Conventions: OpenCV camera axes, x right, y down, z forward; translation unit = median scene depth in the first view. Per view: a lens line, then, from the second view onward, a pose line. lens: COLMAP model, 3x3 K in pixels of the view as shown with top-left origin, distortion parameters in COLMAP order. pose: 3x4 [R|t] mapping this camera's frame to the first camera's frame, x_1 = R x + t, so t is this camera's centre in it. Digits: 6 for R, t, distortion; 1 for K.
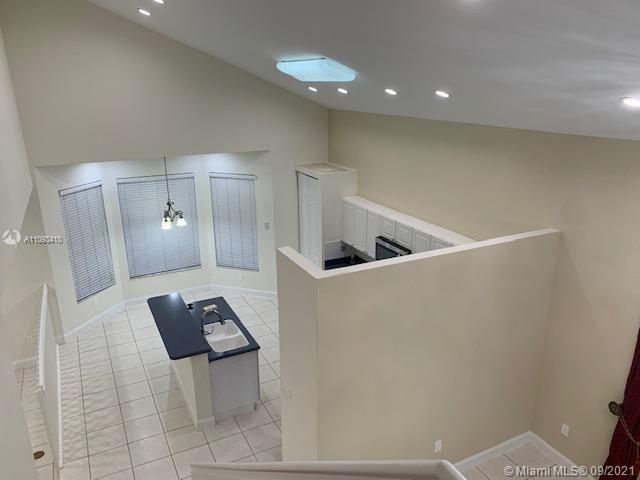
lens RADIAL K [[490.3, 0, 320.0], [0, 490.3, 240.0], [0, 0, 1]] dist [-0.000477, -0.004832]
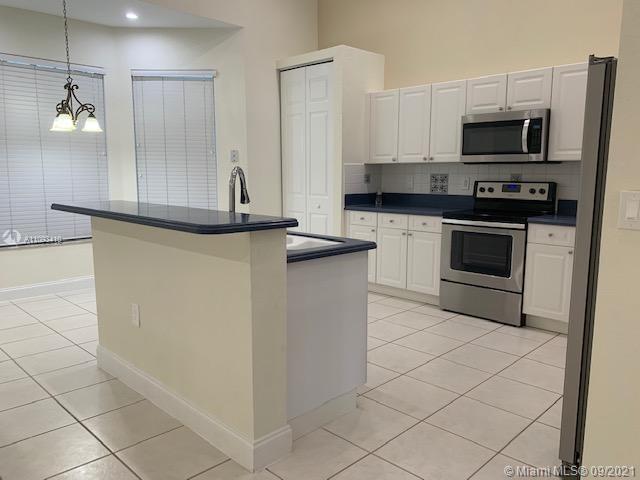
lens RADIAL K [[493.4, 0, 327.1], [0, 493.4, 242.2], [0, 0, 1]] dist [0.061344, -0.093399]
pose [[0.950170, -0.036357, 0.309604, -0.210620], [0.086589, 0.984874, -0.150086, 0.196041], [-0.299464, 0.169416, 0.938946, 0.423975]]
